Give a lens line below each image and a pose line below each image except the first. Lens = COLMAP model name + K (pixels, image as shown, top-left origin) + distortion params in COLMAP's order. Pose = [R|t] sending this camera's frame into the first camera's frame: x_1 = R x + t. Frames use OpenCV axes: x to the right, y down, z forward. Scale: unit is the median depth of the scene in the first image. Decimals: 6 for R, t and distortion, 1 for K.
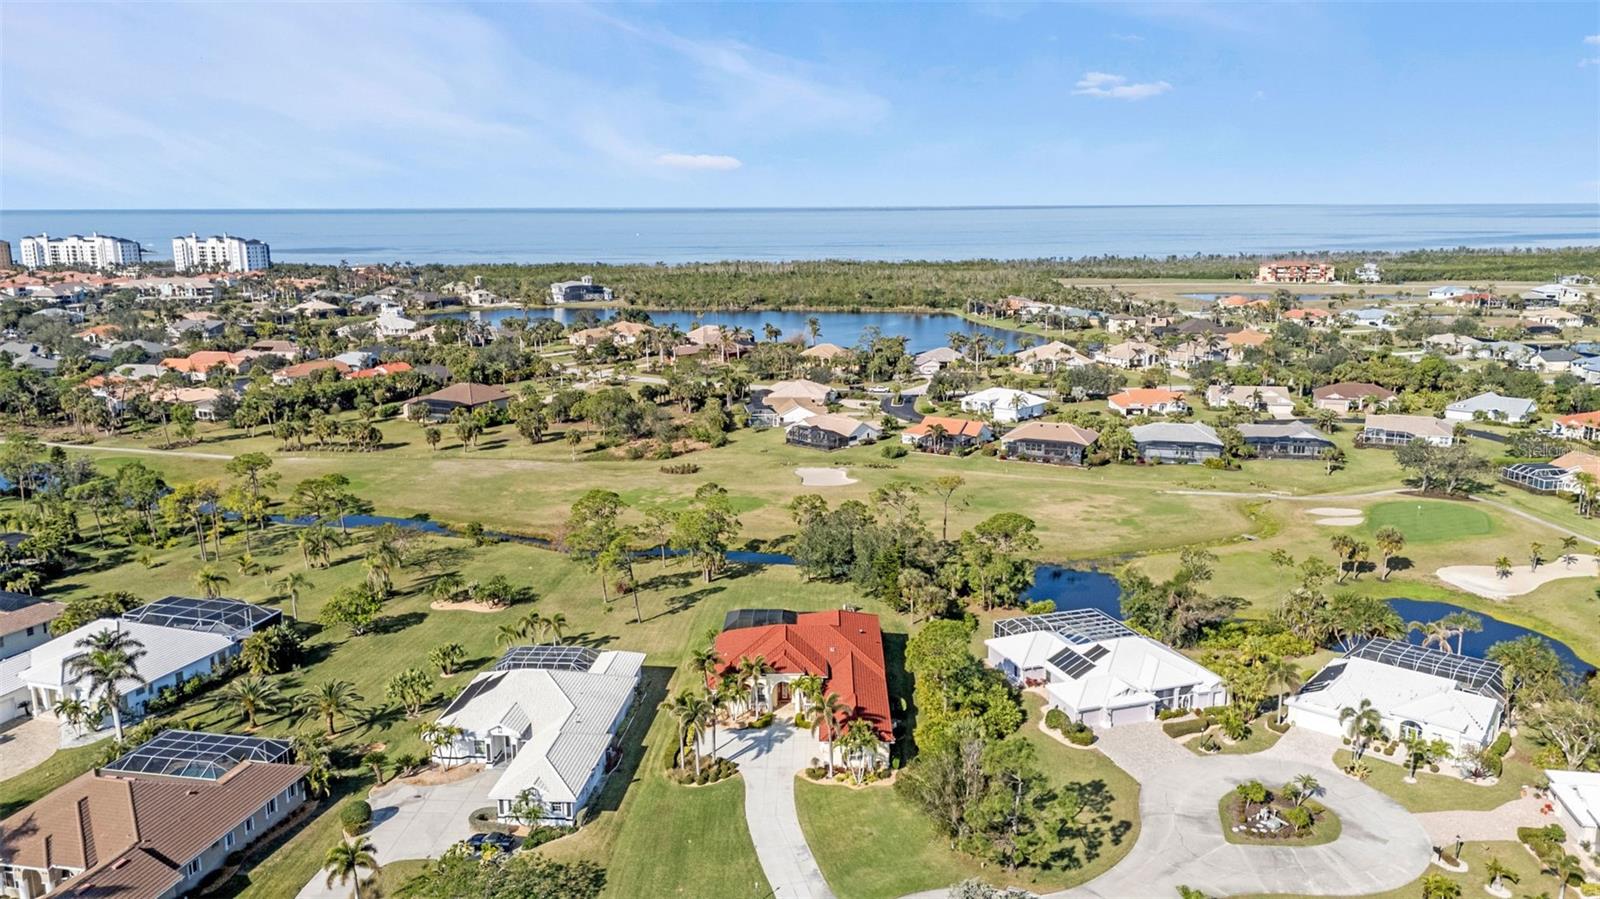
lens RADIAL K [[1165.5, 0, 800.0], [0, 1165.5, 449.5], [0, 0, 1]] dist [0.093048, -0.098436]
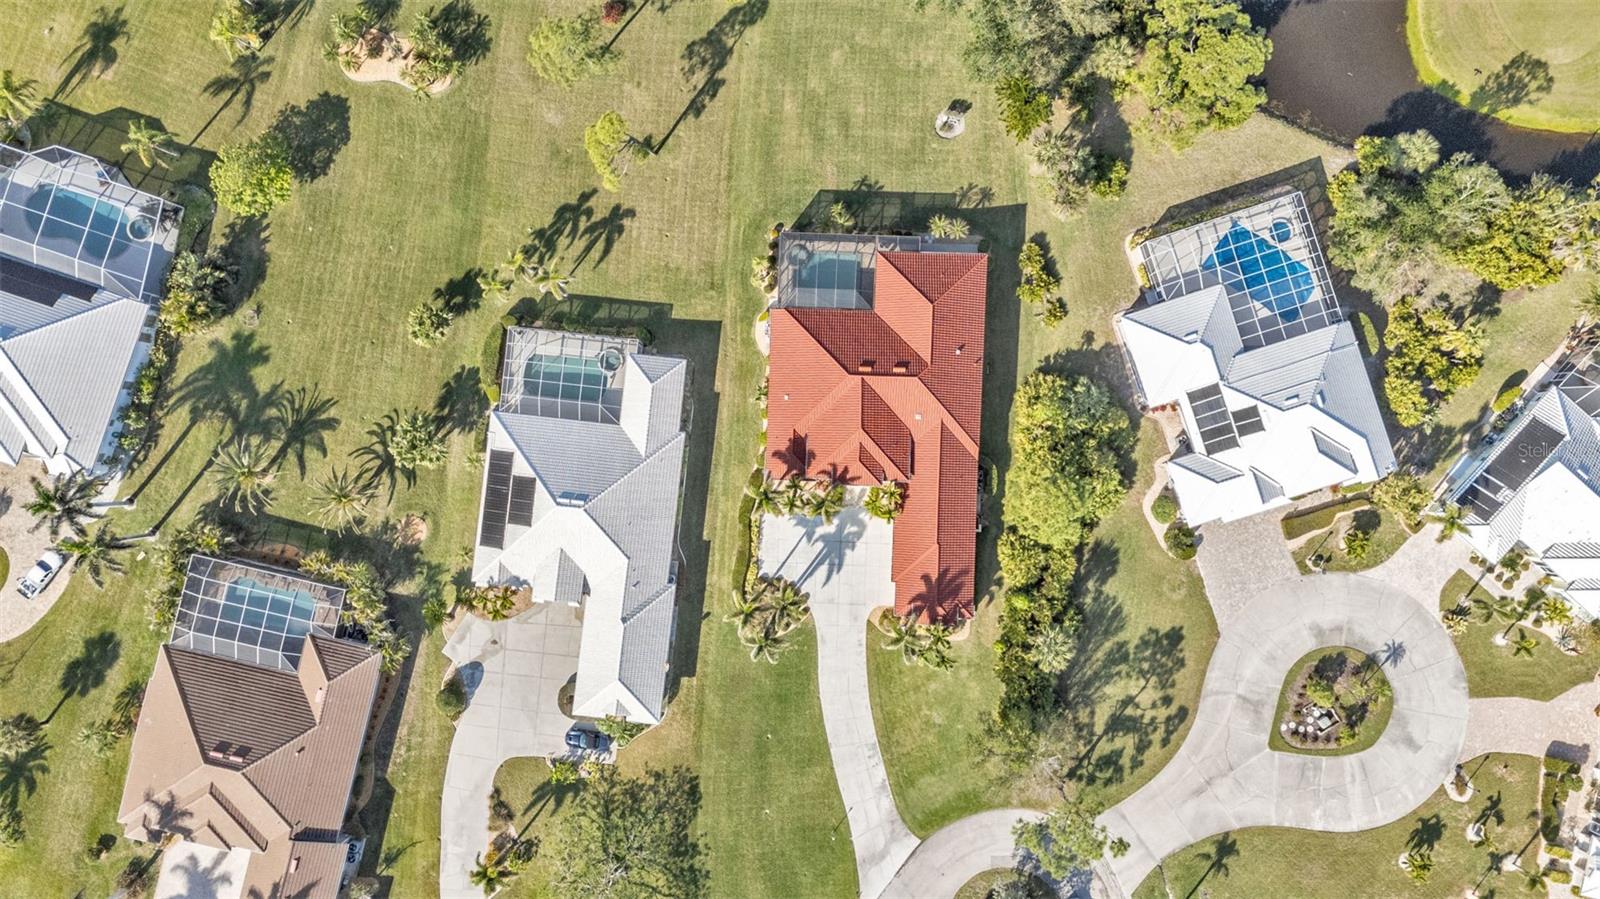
lens RADIAL K [[1165.5, 0, 800.0], [0, 1165.5, 449.5], [0, 0, 1]] dist [0.093048, -0.098436]
pose [[0.999813, 0.014563, -0.012701, -0.042853], [0.009183, 0.220241, 0.975402, -0.602708], [0.017002, -0.975337, 0.220066, 0.787335]]
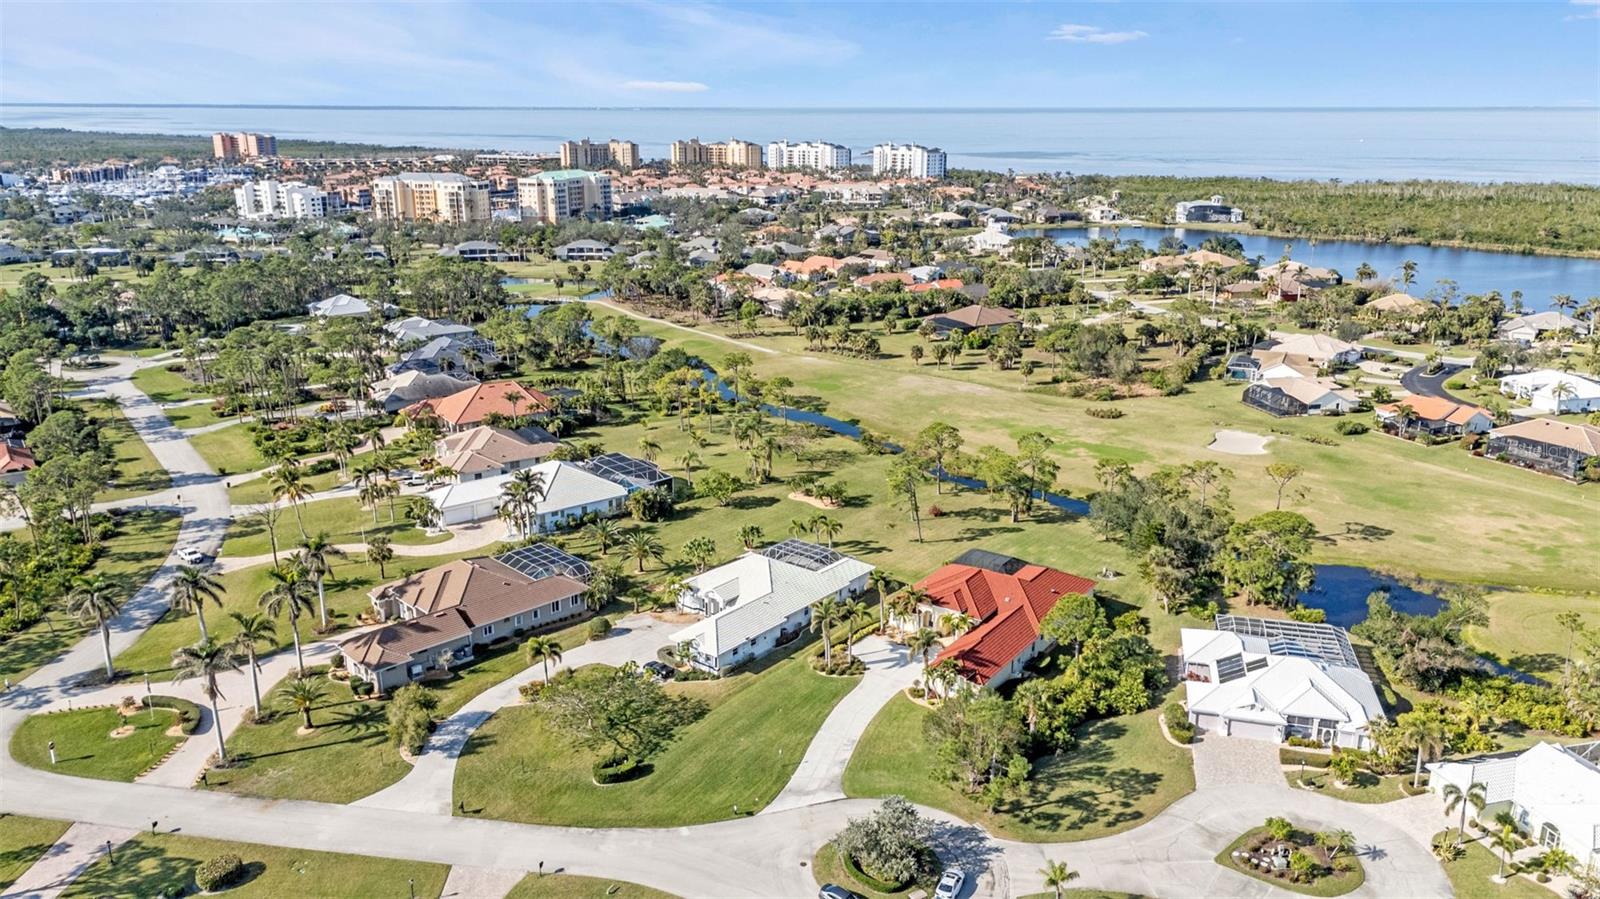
lens RADIAL K [[1165.5, 0, 800.0], [0, 1165.5, 449.5], [0, 0, 1]] dist [0.093048, -0.098436]
pose [[0.832639, 0.163220, -0.529218, 0.421312], [-0.119781, 0.986041, 0.115656, -0.072235], [0.540708, -0.032909, 0.840567, -0.032498]]
